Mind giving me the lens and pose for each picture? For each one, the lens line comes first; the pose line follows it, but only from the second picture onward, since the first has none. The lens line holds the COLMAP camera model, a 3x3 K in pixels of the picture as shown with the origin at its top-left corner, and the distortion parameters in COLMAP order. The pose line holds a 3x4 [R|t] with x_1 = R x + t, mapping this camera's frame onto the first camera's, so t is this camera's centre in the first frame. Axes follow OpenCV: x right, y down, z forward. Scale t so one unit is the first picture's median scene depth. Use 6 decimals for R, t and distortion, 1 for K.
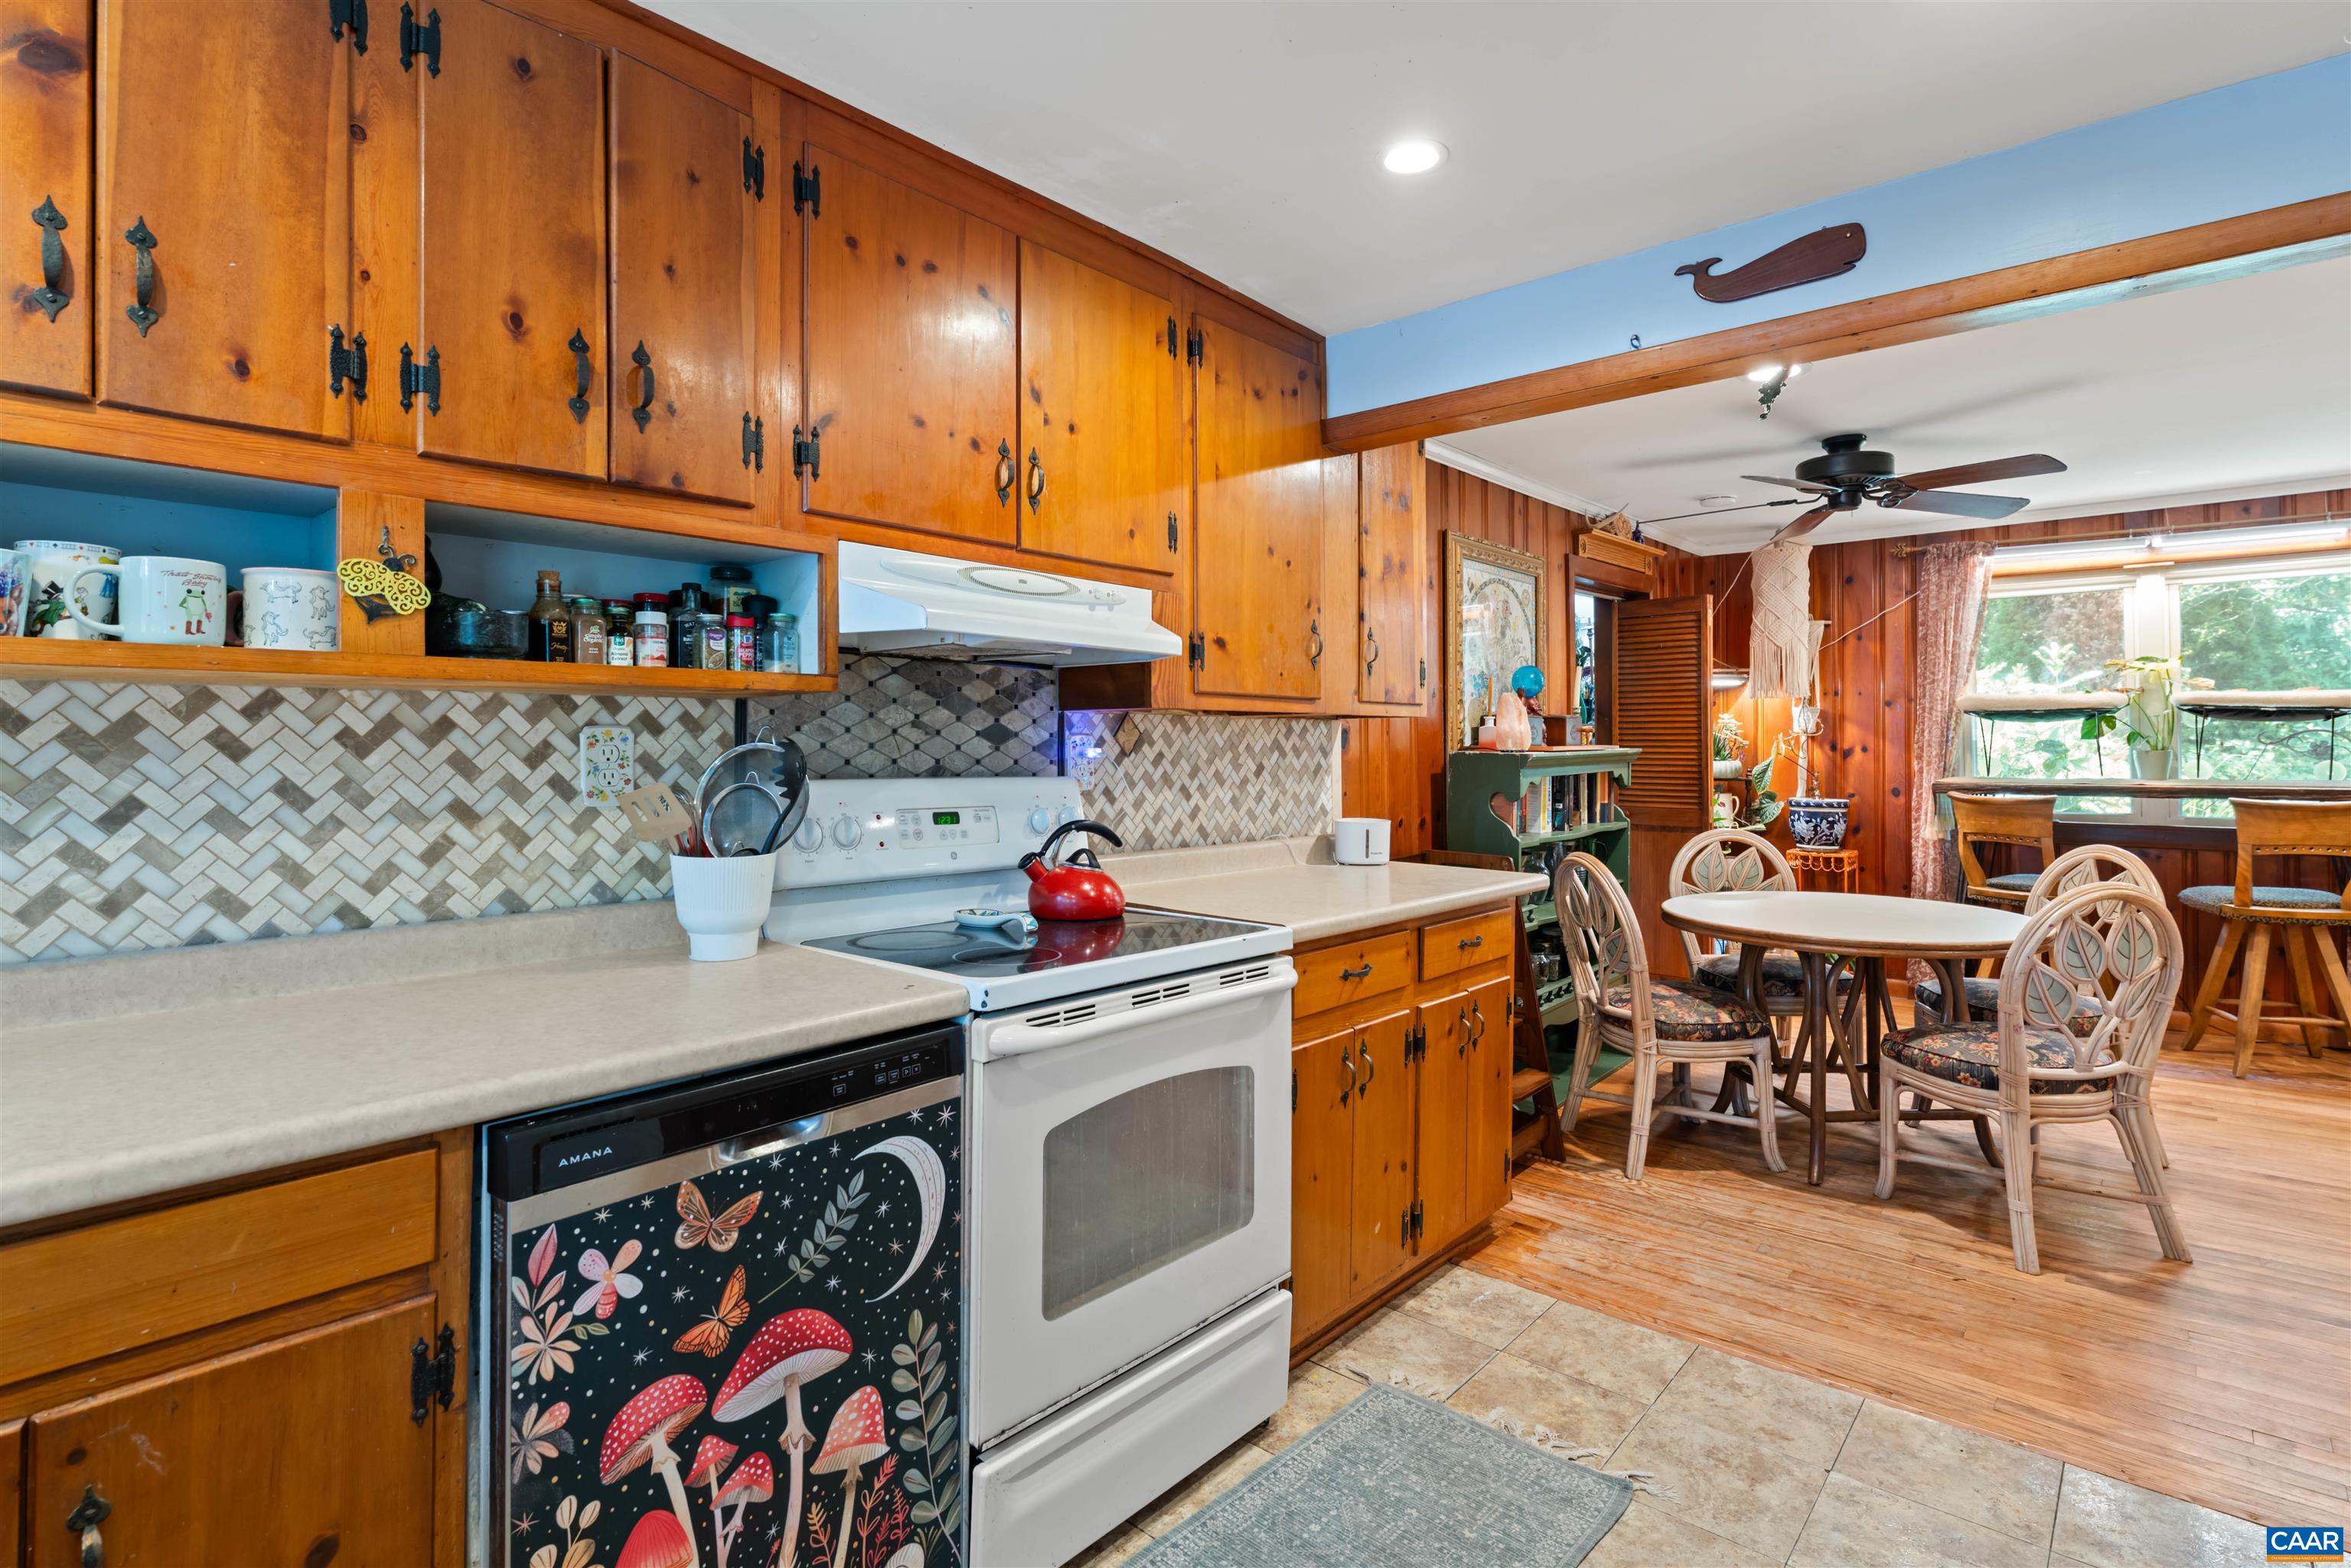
lens RADIAL K [[1132.0, 0, 1172.3], [0, 1132.0, 742.6], [0, 0, 1]] dist [0.000447, -0.000179]
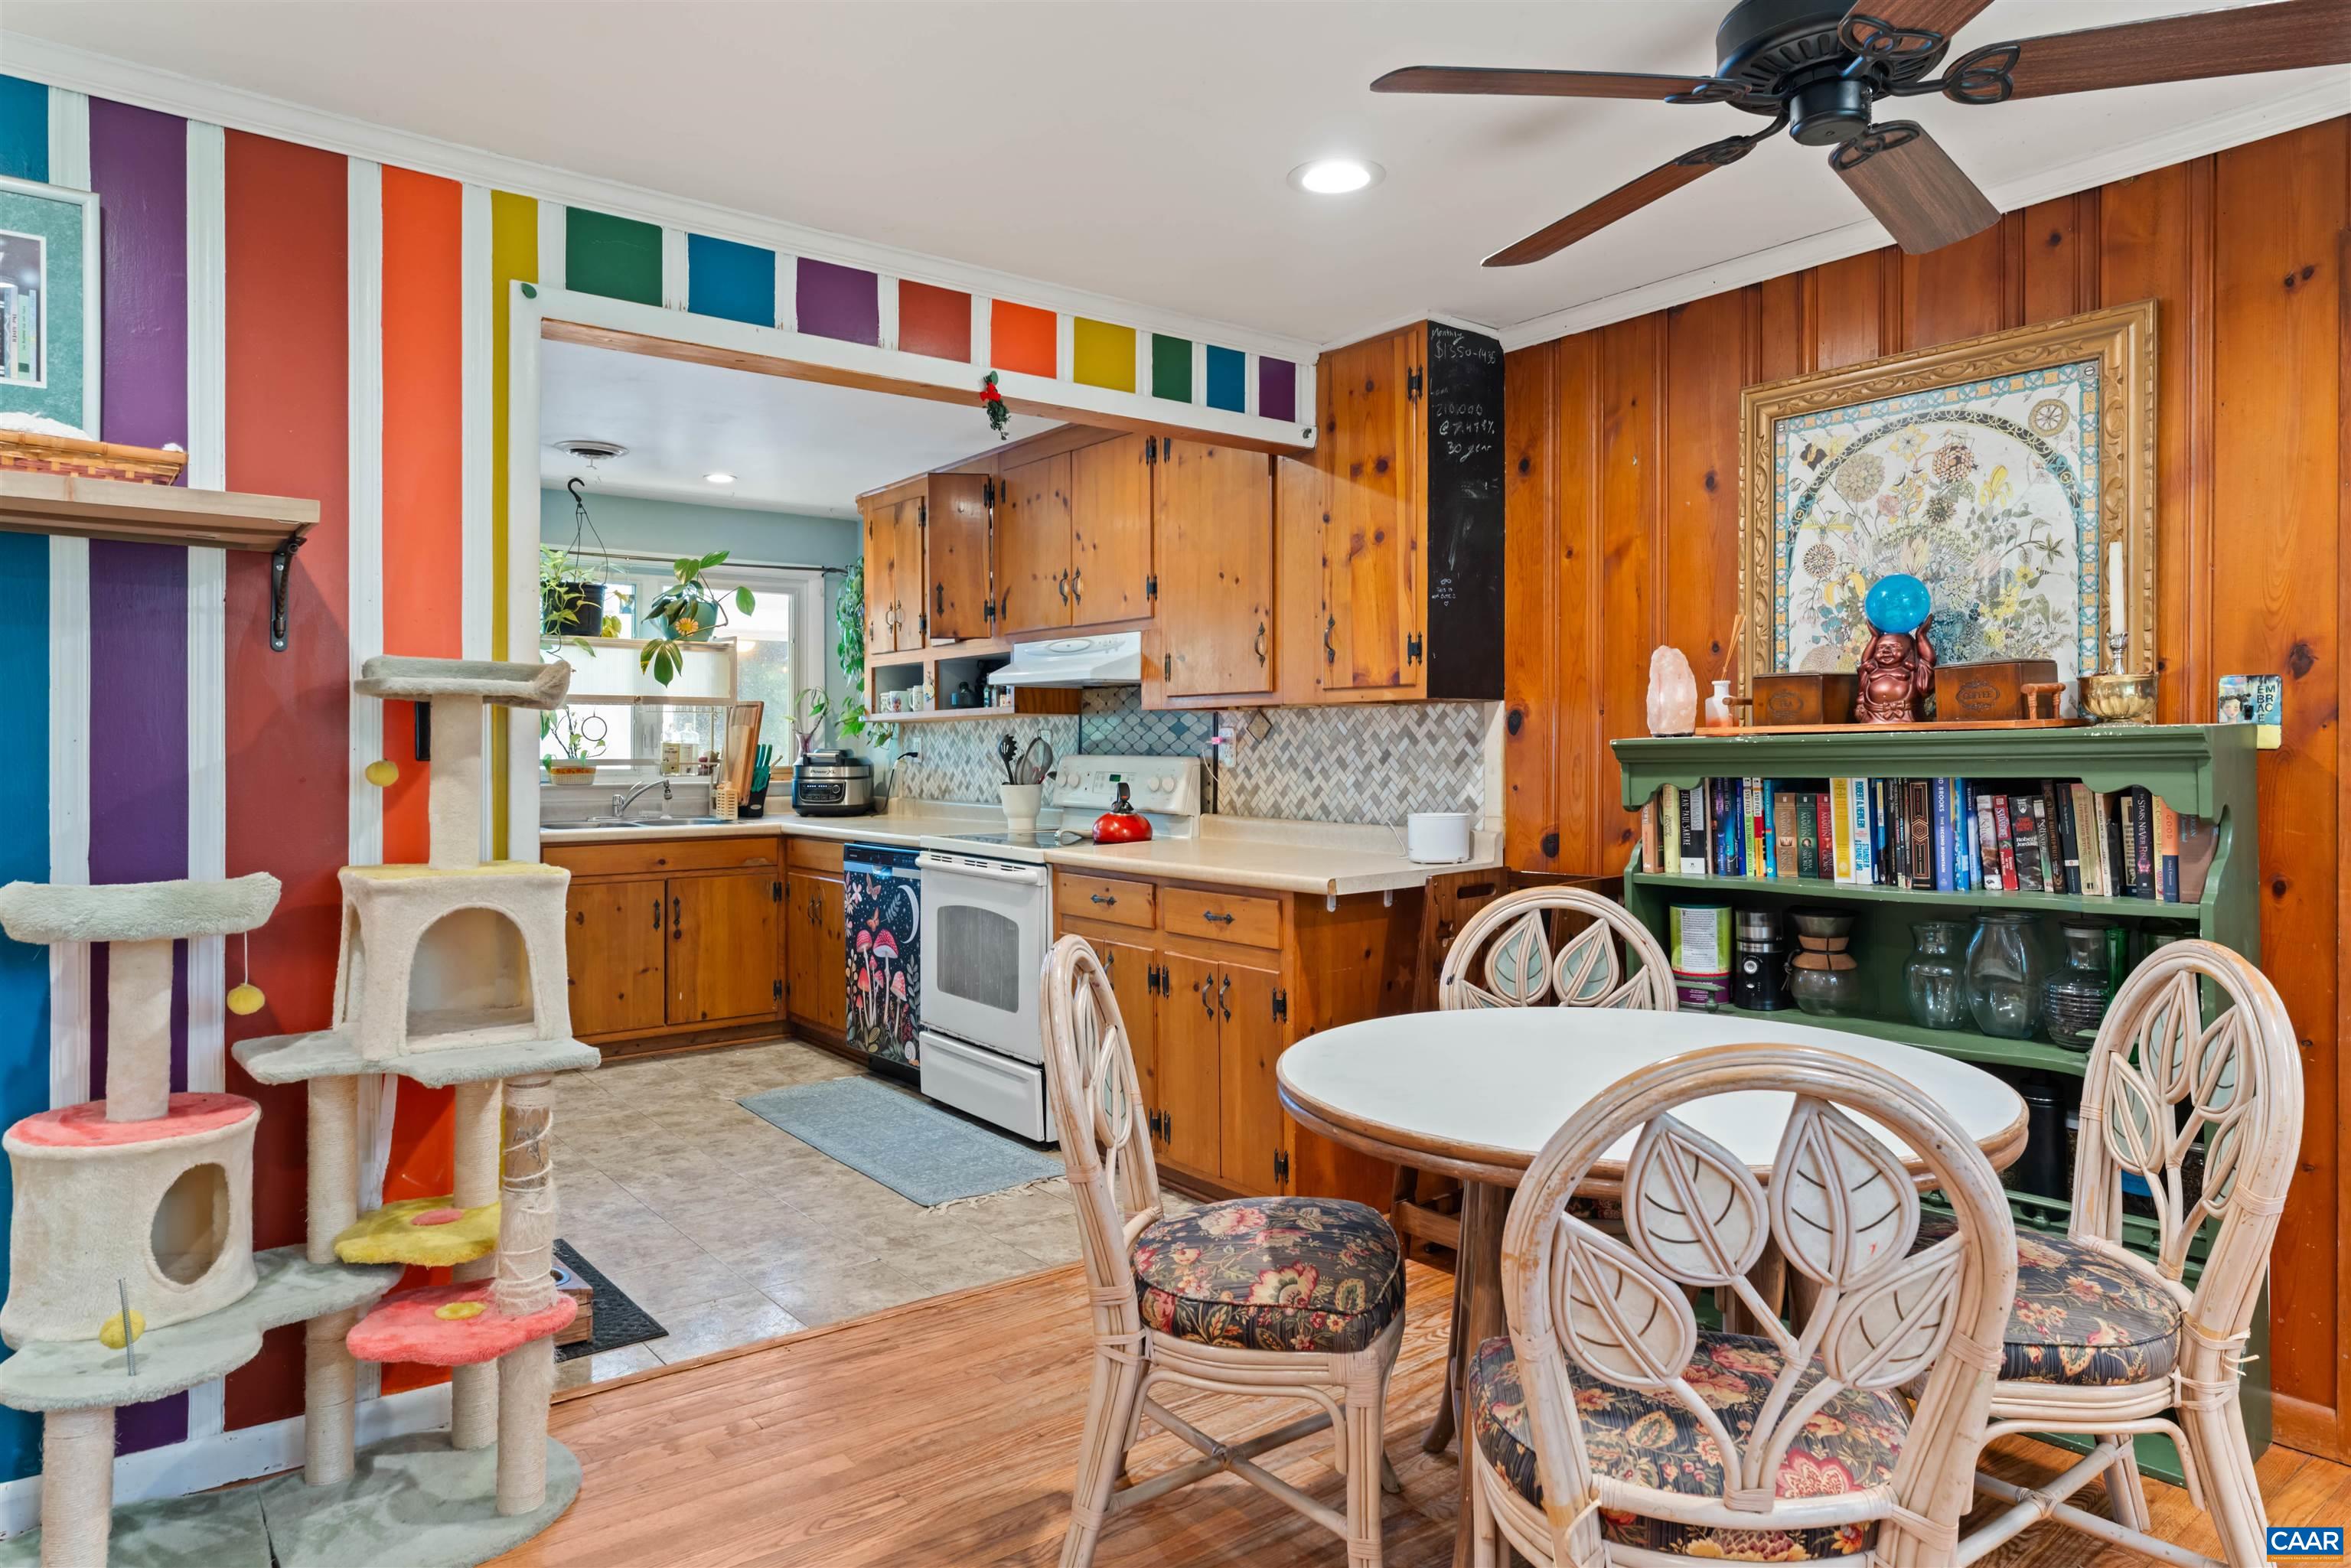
lens RADIAL K [[1430.3, 0, 1175.5], [0, 1430.3, 784.0], [0, 0, 1]] dist [-0.003402, -0.000361]
pose [[-0.174258, 0.026905, -0.984332, 1.547360], [0.009160, 0.999628, 0.025701, 0.015465], [0.984657, -0.004538, -0.174440, 1.160283]]
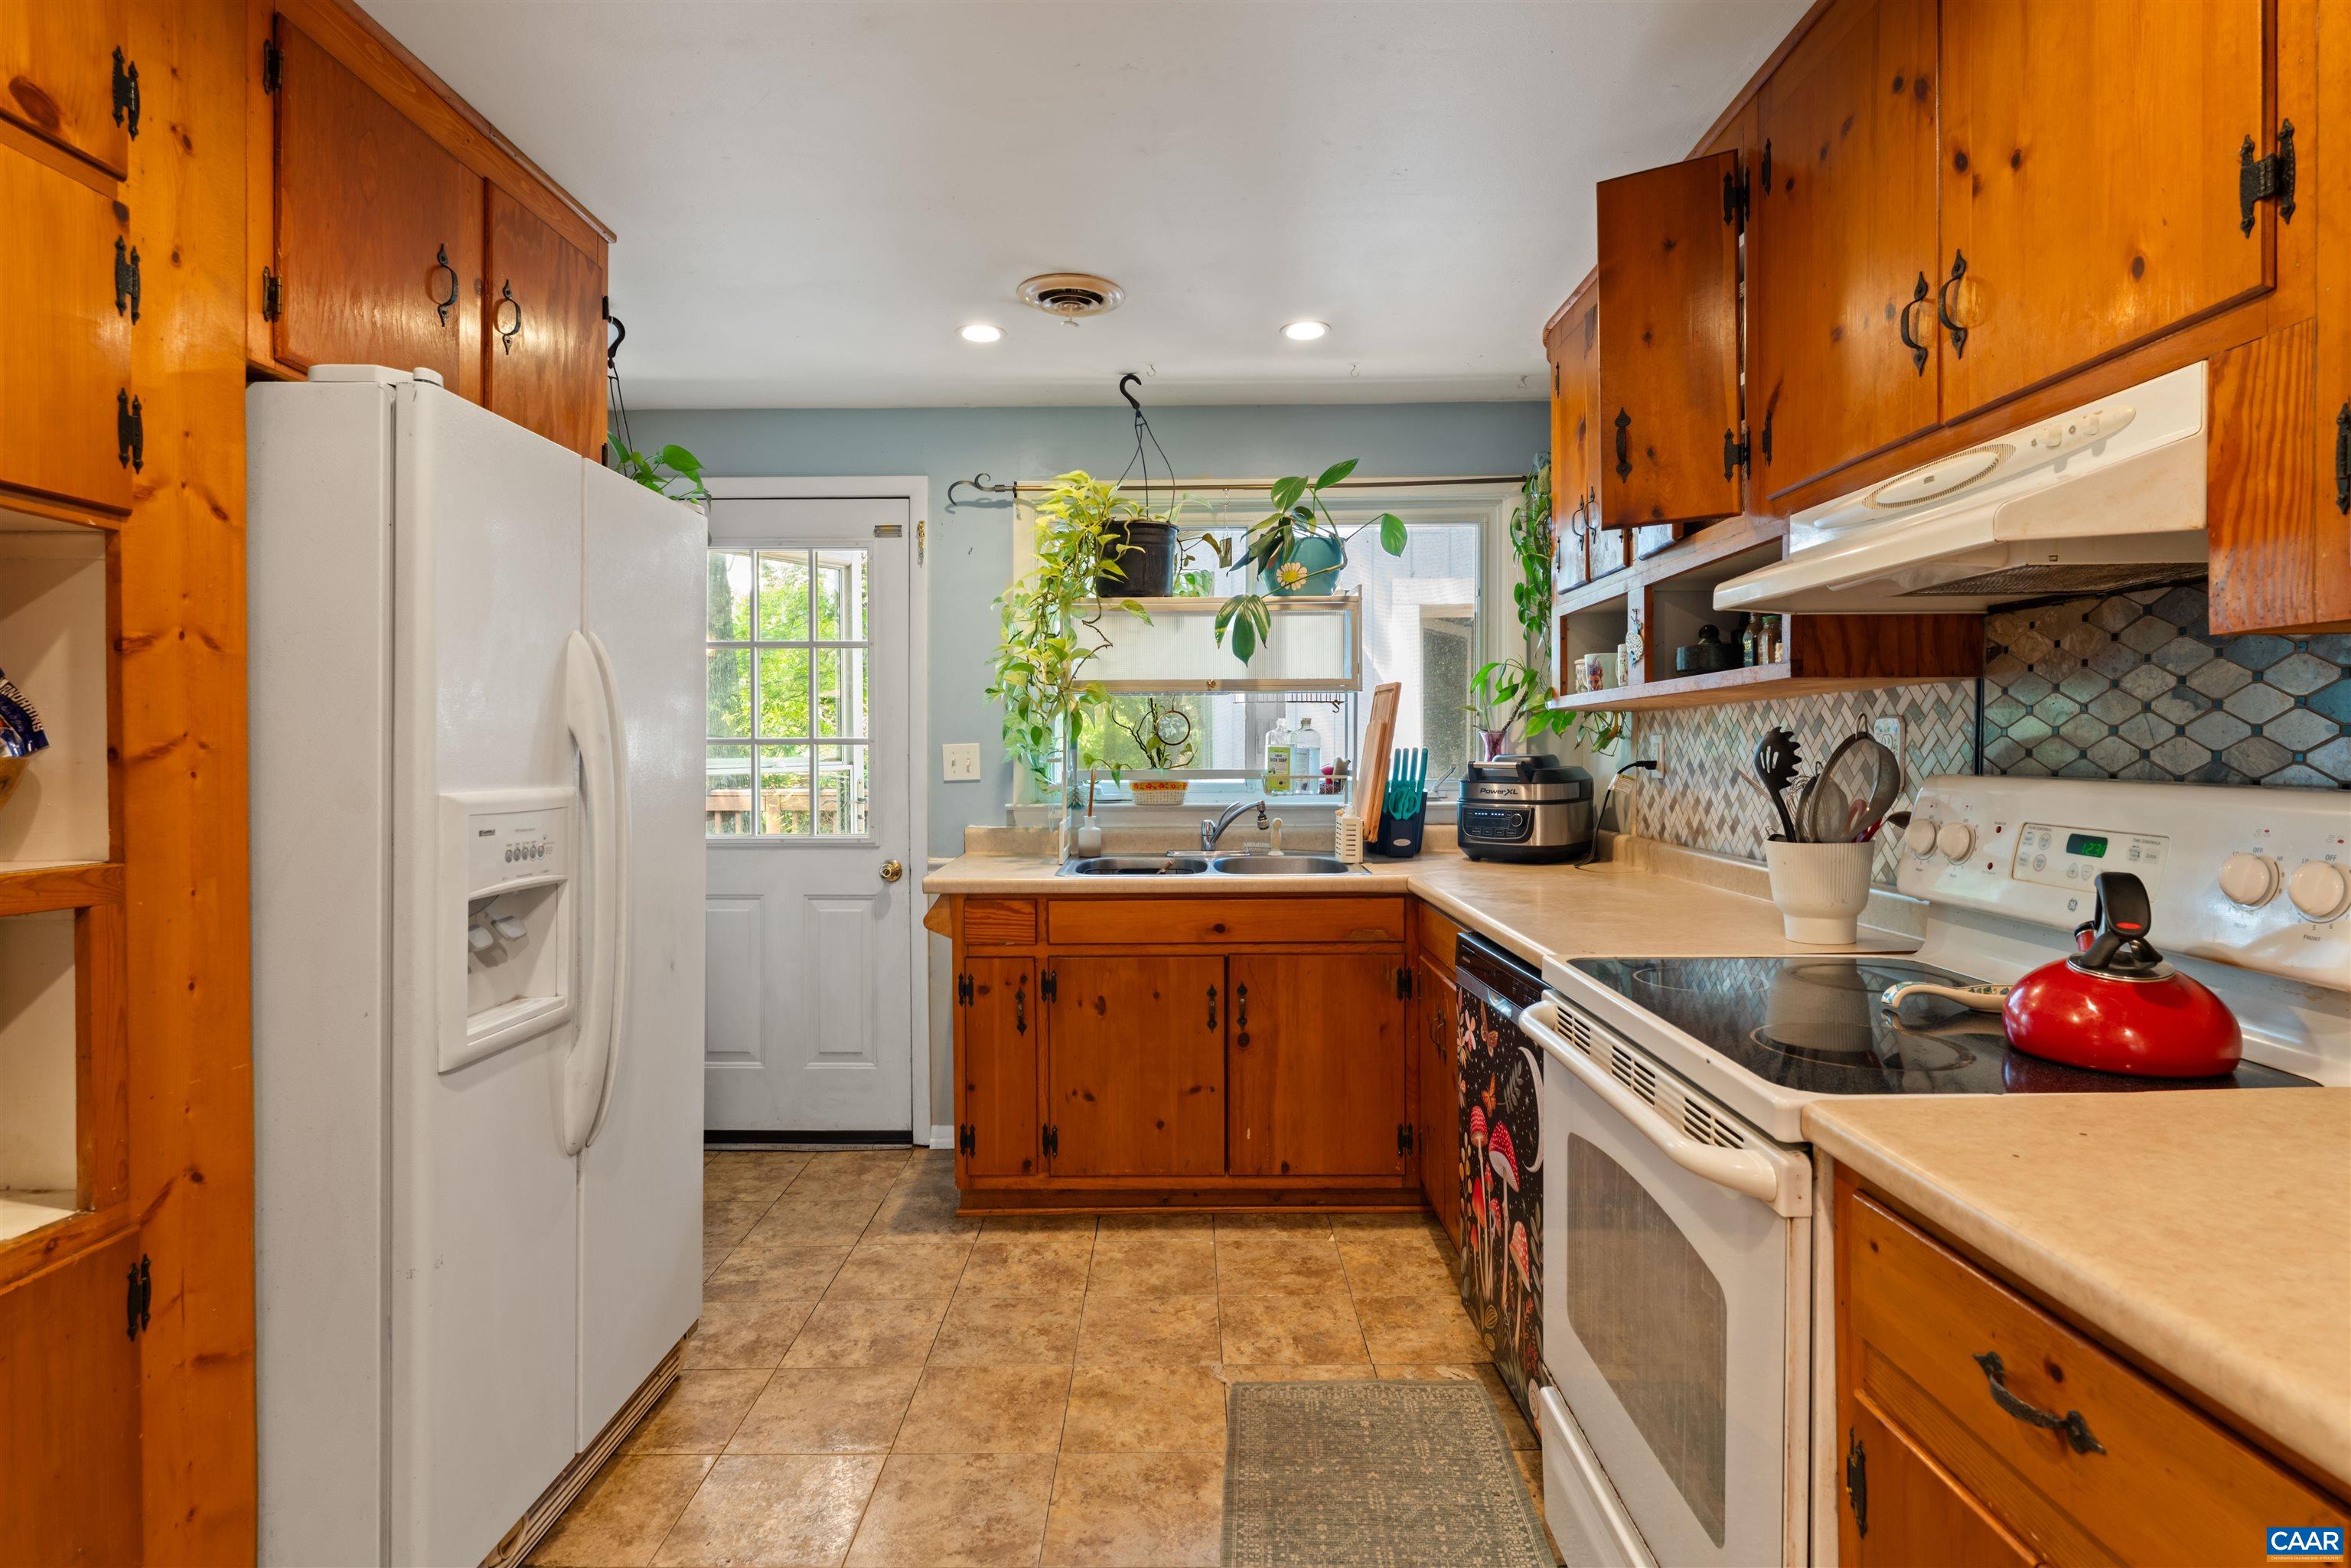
lens RADIAL K [[1206.6, 0, 1163.1], [0, 1206.6, 764.0], [0, 0, 1]] dist [-0.002290, -0.000807]
pose [[-0.760132, 0.015953, -0.649572, 0.486860], [0.013216, 0.999871, 0.009091, 0.006863], [0.649634, -0.001674, -0.760245, 0.920535]]
